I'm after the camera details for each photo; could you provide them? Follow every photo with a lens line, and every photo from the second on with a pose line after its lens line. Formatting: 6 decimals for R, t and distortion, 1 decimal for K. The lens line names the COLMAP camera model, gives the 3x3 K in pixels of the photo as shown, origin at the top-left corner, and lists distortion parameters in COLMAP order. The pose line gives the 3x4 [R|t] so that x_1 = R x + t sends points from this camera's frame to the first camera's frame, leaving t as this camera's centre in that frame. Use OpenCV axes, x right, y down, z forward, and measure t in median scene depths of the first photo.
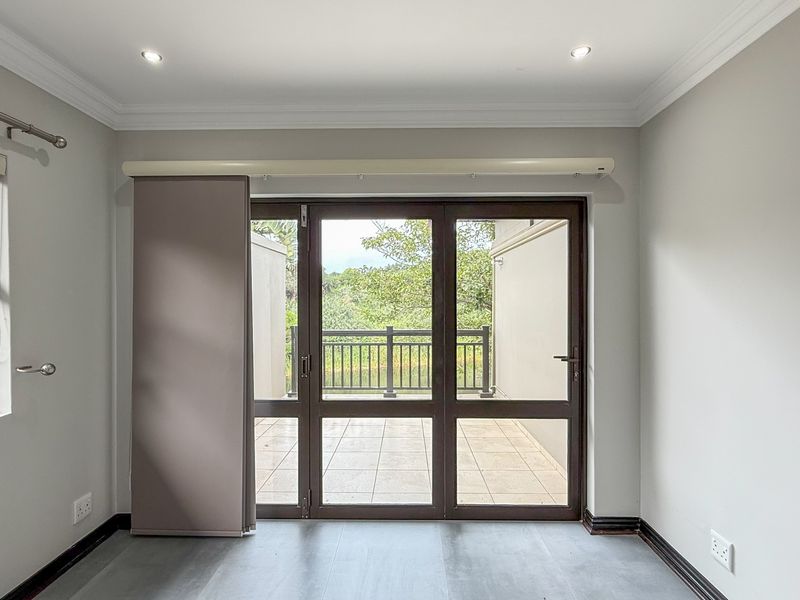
lens RADIAL K [[321.8, 0, 401.3], [0, 321.8, 298.8], [0, 0, 1]] dist [-0.000011, 0.000005]
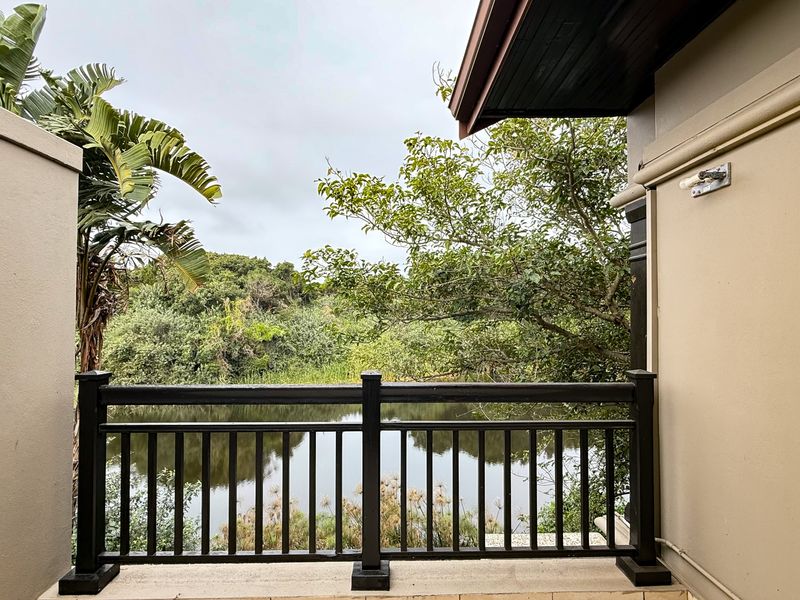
lens RADIAL K [[321.8, 0, 397.7], [0, 321.8, 304.6], [0, 0, 1]] dist [-0.000011, 0.000005]
pose [[0.999095, 0.002018, 0.042492, -0.021728], [-0.001214, 0.999820, -0.018925, 0.014591], [-0.042523, 0.018857, 0.998918, 0.645347]]
